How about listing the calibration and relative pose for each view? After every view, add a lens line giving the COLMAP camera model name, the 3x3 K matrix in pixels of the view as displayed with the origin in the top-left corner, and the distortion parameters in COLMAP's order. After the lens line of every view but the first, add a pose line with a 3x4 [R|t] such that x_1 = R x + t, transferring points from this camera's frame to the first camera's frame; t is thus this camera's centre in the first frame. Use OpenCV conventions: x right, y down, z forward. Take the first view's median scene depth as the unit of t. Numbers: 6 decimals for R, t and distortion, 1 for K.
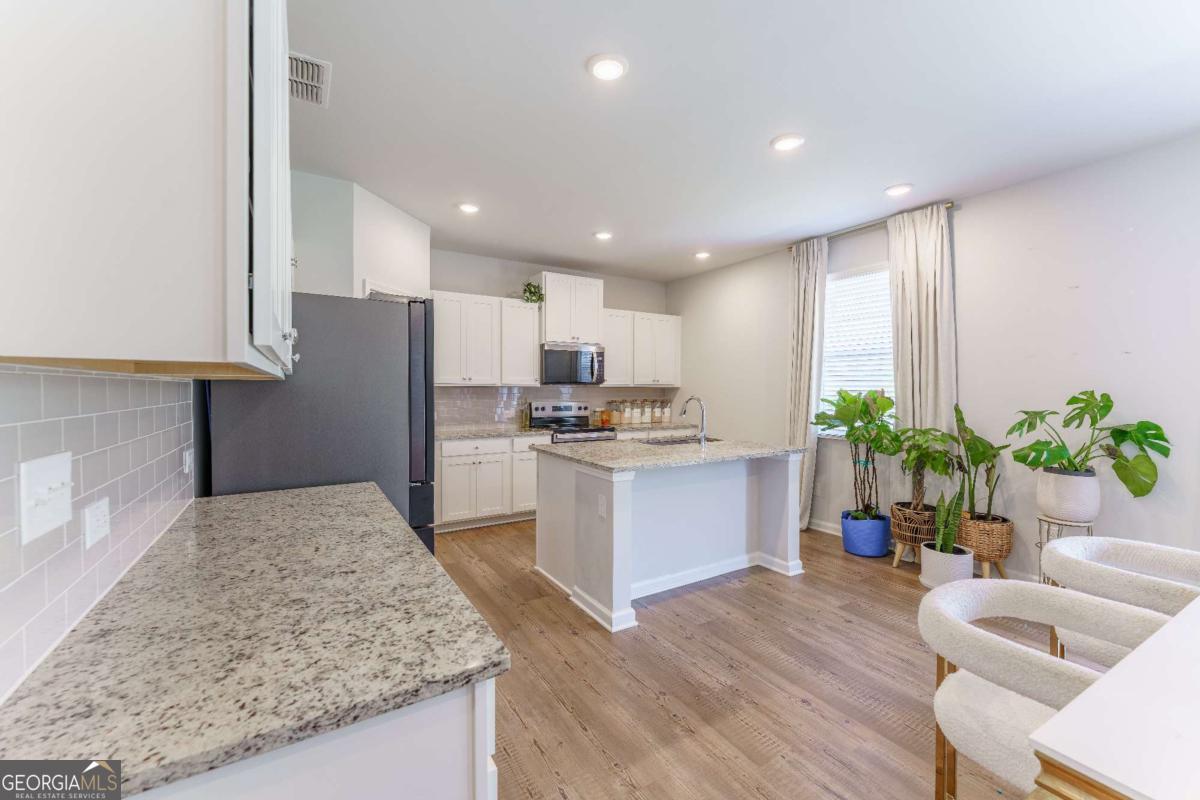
lens RADIAL K [[469.3, 0, 591.5], [0, 469.3, 391.0], [0, 0, 1]] dist [-0.000184, 0.000132]
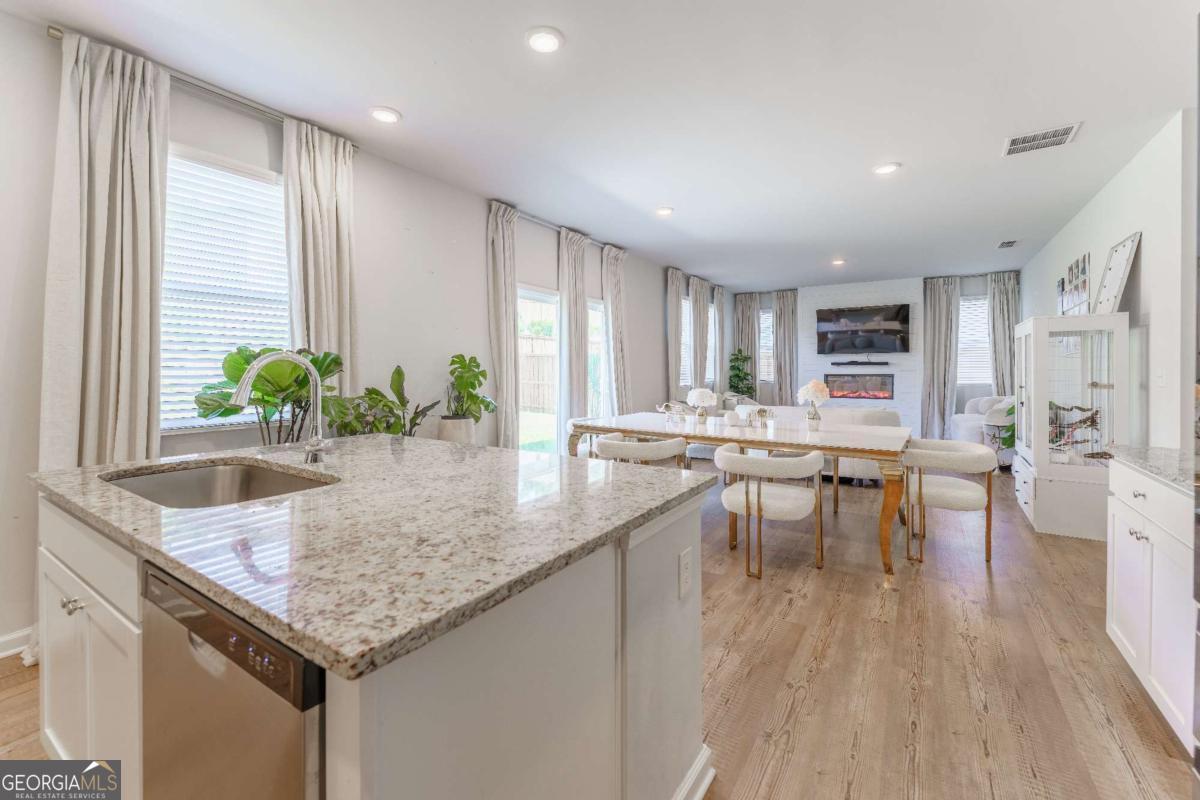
lens RADIAL K [[492.5, 0, 608.0], [0, 492.5, 363.4], [0, 0, 1]] dist [-0.000986, -0.000462]
pose [[-0.440894, 0.007166, 0.897531, -0.211535], [0.004356, 0.999973, -0.005844, 0.018206], [-0.897549, 0.001333, -0.440913, 0.683427]]
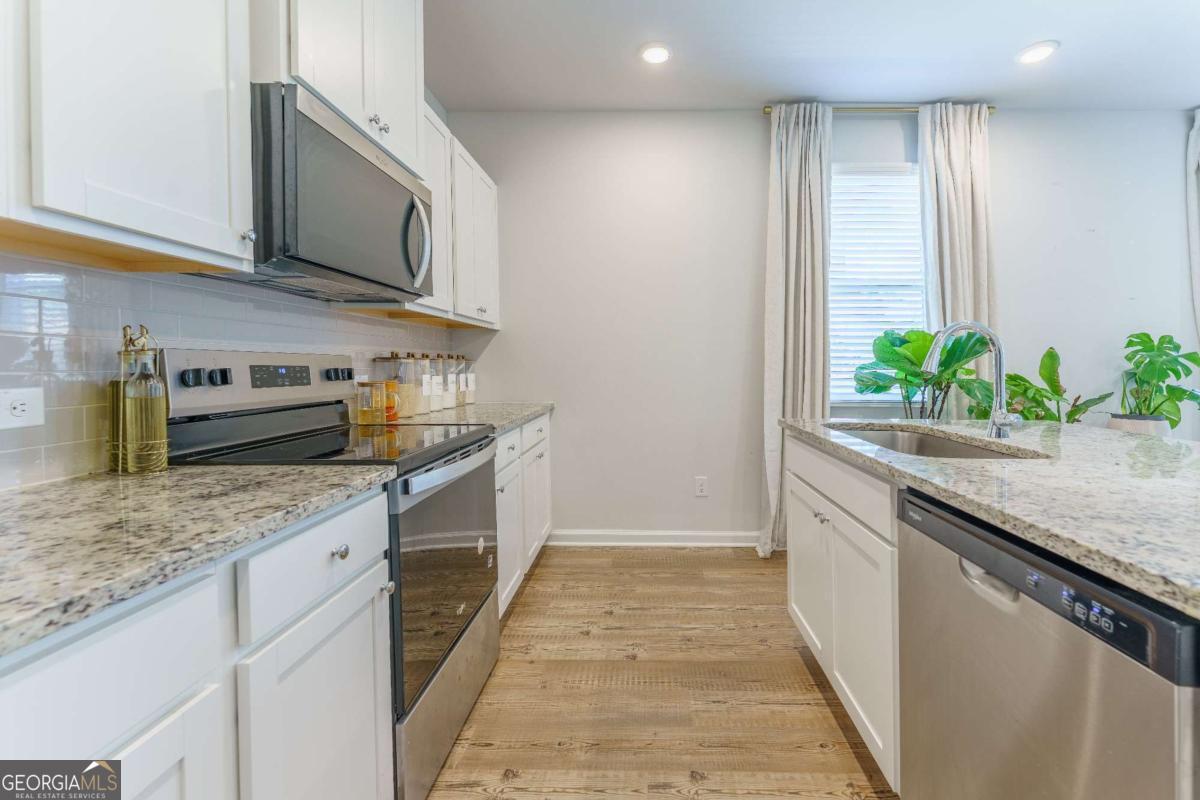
lens RADIAL K [[507.0, 0, 640.8], [0, 507.0, 362.9], [0, 0, 1]] dist [0.000438, 0.000363]
pose [[0.524926, 0.002941, 0.851143, -0.220199], [0.002370, 0.999985, -0.004918, 0.035011], [-0.851144, 0.004599, 0.524912, 0.737145]]
